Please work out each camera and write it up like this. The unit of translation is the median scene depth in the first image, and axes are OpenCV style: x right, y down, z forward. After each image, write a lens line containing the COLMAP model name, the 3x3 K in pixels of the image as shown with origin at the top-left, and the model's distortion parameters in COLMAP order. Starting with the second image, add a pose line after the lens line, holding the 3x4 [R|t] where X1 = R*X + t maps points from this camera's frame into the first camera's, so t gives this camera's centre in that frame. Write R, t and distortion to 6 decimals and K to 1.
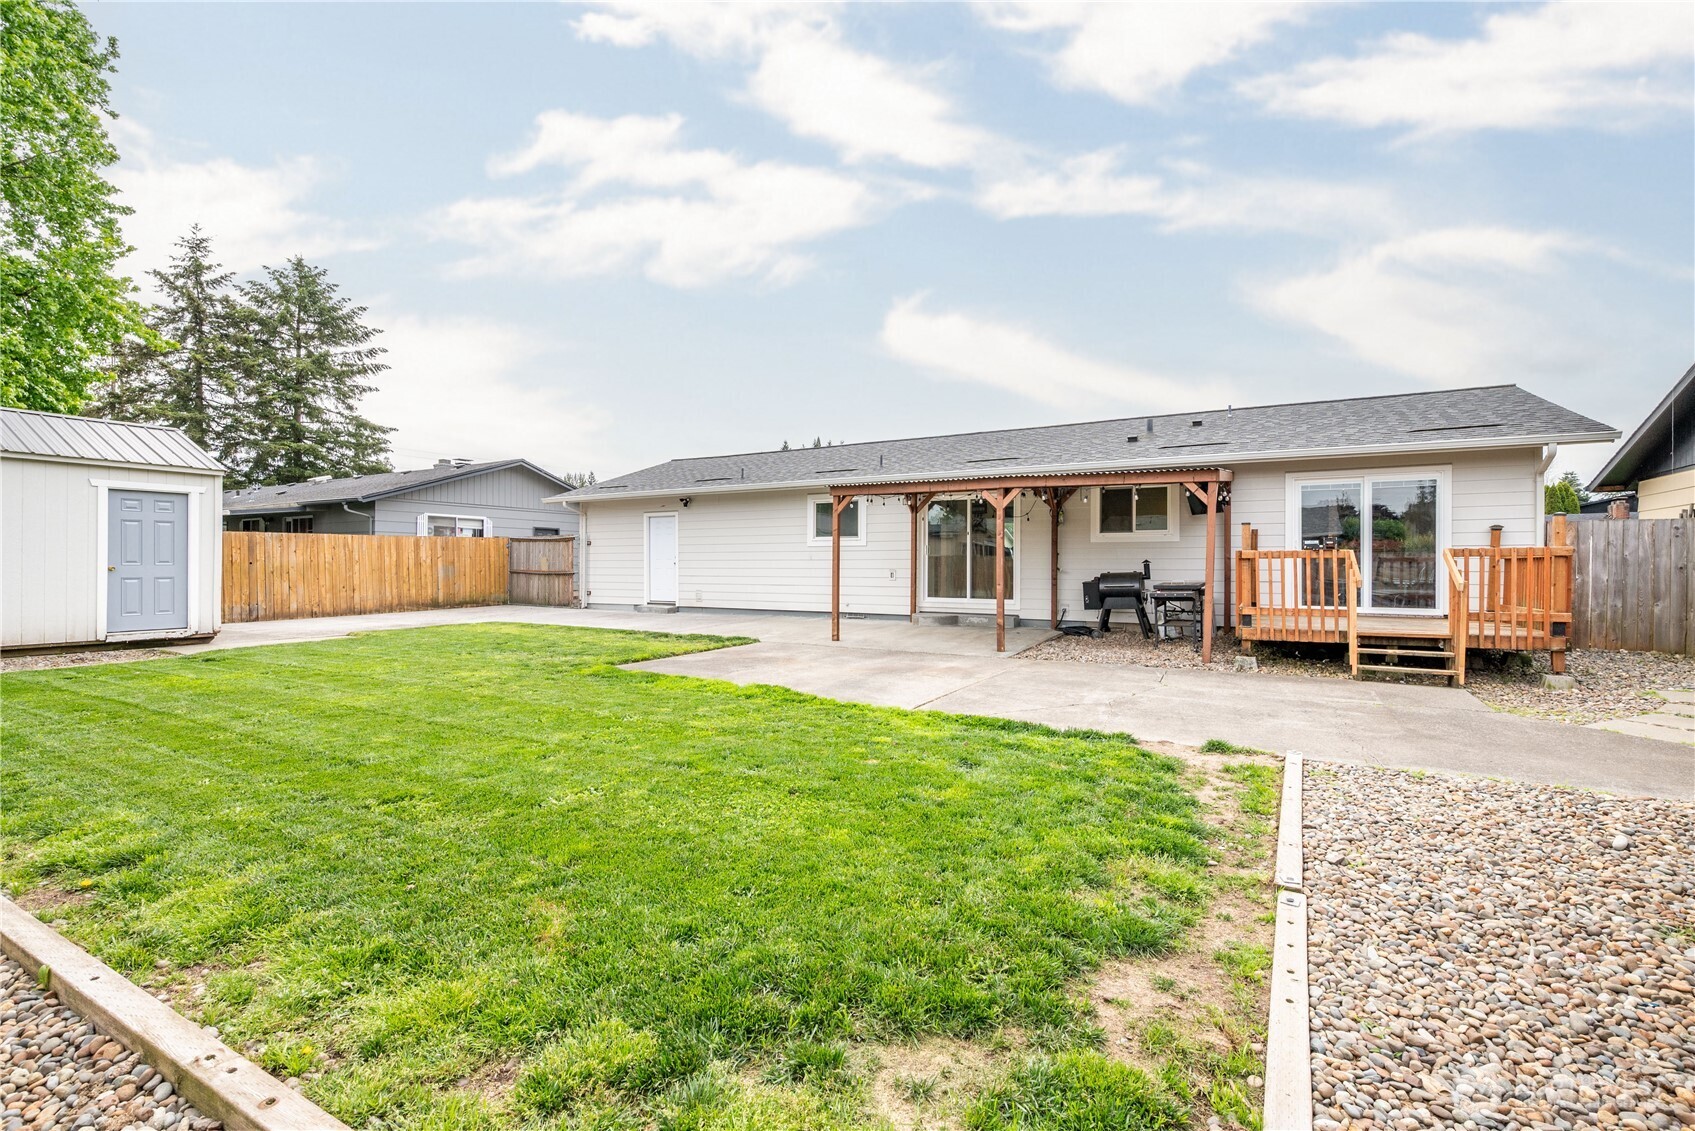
lens RADIAL K [[749.7, 0, 813.3], [0, 749.7, 564.0], [0, 0, 1]] dist [0.005616, -0.001082]
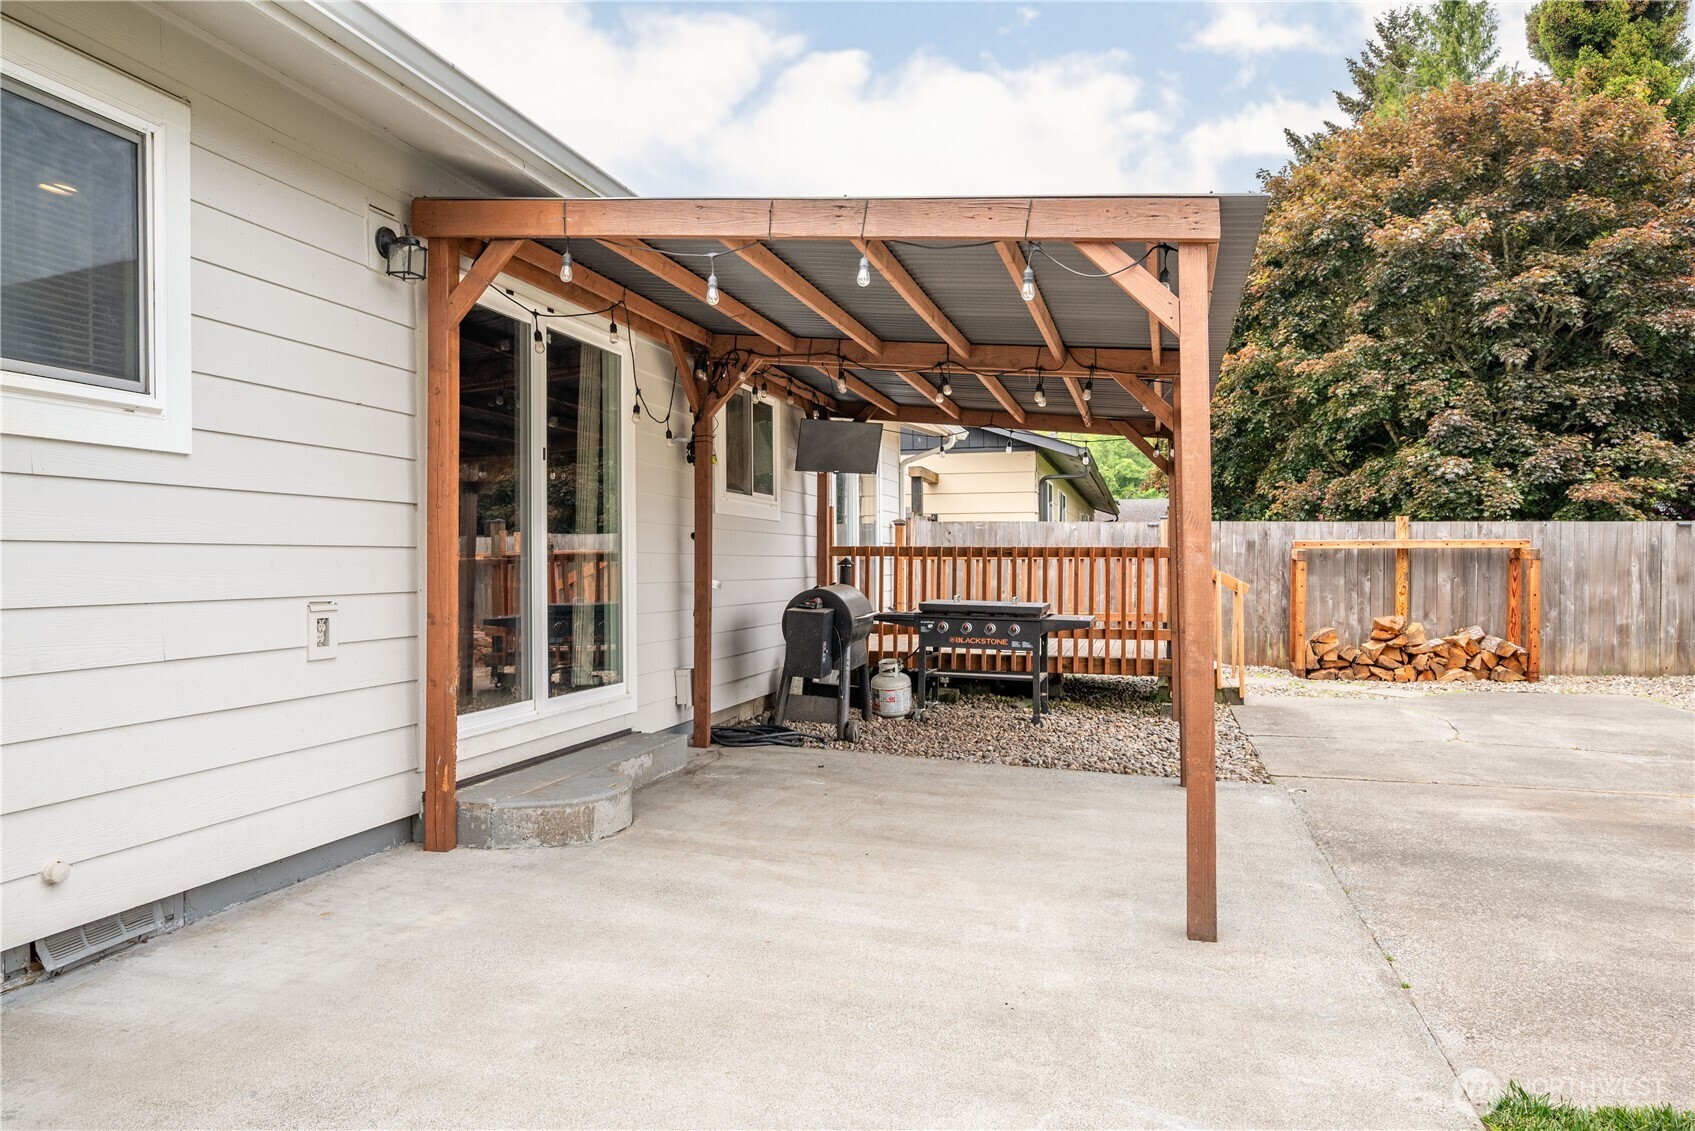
lens RADIAL K [[1135.0, 0, 844.8], [0, 1135.0, 544.7], [0, 0, 1]] dist [0.002499, 0.006239]
pose [[-0.298318, 0.011614, 0.954396, -0.155280], [-0.002977, 0.999910, -0.013098, -0.002223], [-0.954462, -0.006749, -0.298257, 0.759003]]
